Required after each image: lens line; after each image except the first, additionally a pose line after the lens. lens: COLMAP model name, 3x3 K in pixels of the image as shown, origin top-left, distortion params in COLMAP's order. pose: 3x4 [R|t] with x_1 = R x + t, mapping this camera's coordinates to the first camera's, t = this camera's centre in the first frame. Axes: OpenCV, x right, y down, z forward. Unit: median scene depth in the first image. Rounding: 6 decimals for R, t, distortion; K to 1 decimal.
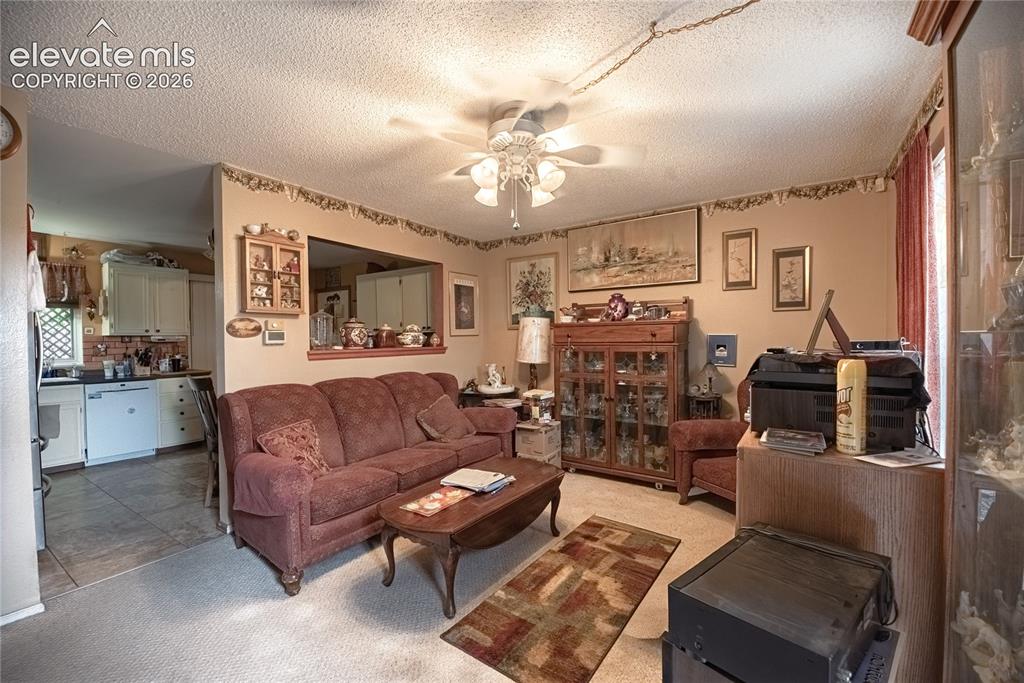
lens RADIAL K [[426.3, 0, 517.5], [0, 426.3, 345.9], [0, 0, 1]] dist [0.000898, -0.013026]
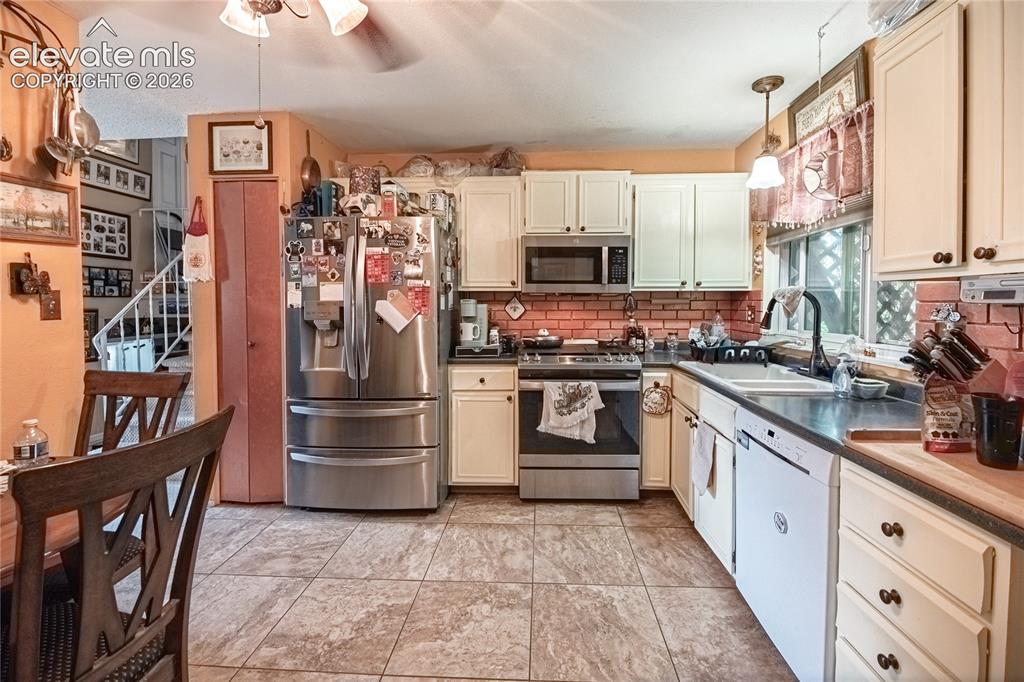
lens RADIAL K [[428.3, 0, 522.3], [0, 428.3, 313.9], [0, 0, 1]] dist [0.026708, -0.033005]
pose [[-0.860326, 0.024556, -0.509152, -0.585320], [0.000604, 0.998887, 0.047155, -0.016222], [0.509743, 0.040261, -0.859384, 1.157277]]
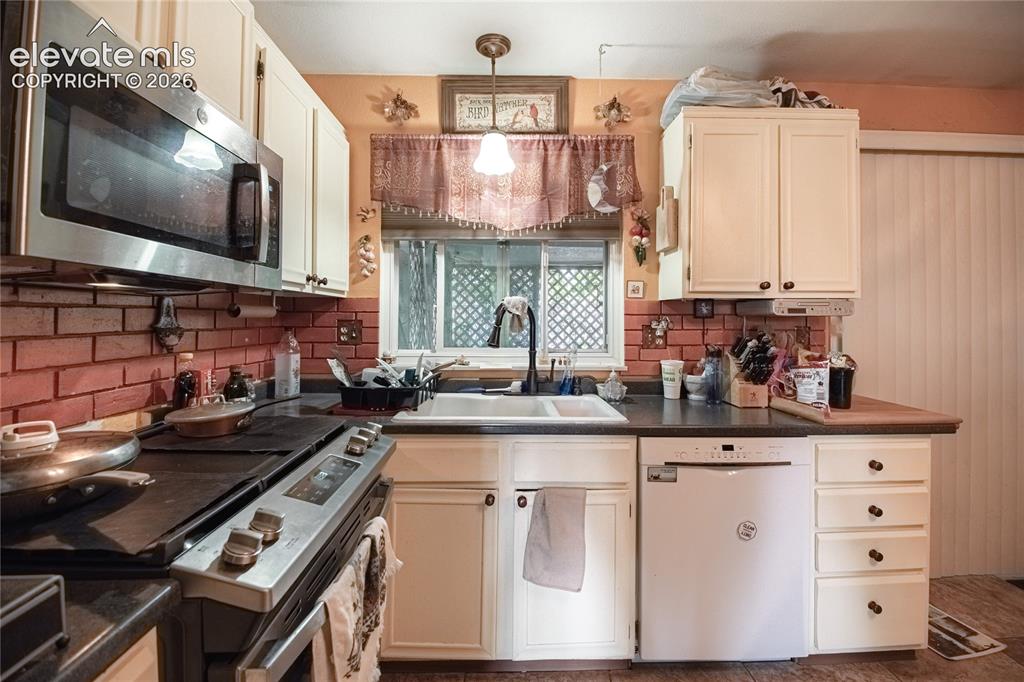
lens RADIAL K [[449.8, 0, 511.0], [0, 449.8, 317.6], [0, 0, 1]] dist [-0.009143, -0.001087]
pose [[0.561593, 0.011080, -0.827339, -0.727534], [-0.023593, 0.999718, -0.002626, -0.002504], [0.827077, 0.020994, 0.561696, 0.651354]]
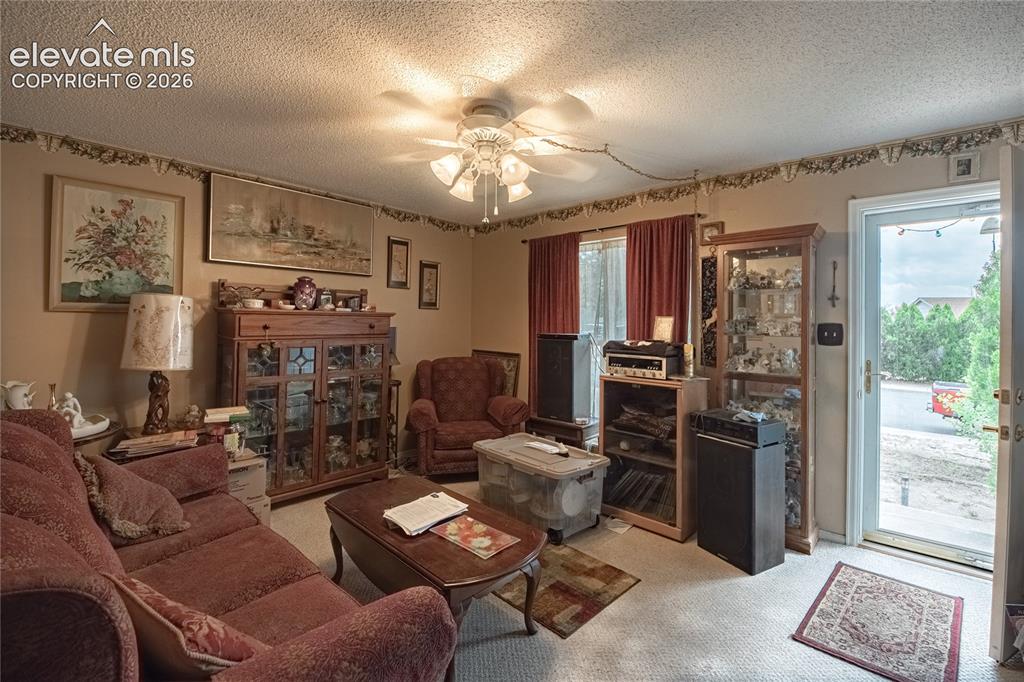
lens RADIAL K [[427.1, 0, 547.0], [0, 427.1, 320.1], [0, 0, 1]] dist [0.001304, -0.012737]
pose [[0.125123, 0.020467, 0.991930, -0.475620], [0.002012, 0.999780, -0.020883, -0.016128], [-0.992139, 0.004609, 0.125055, 0.365011]]
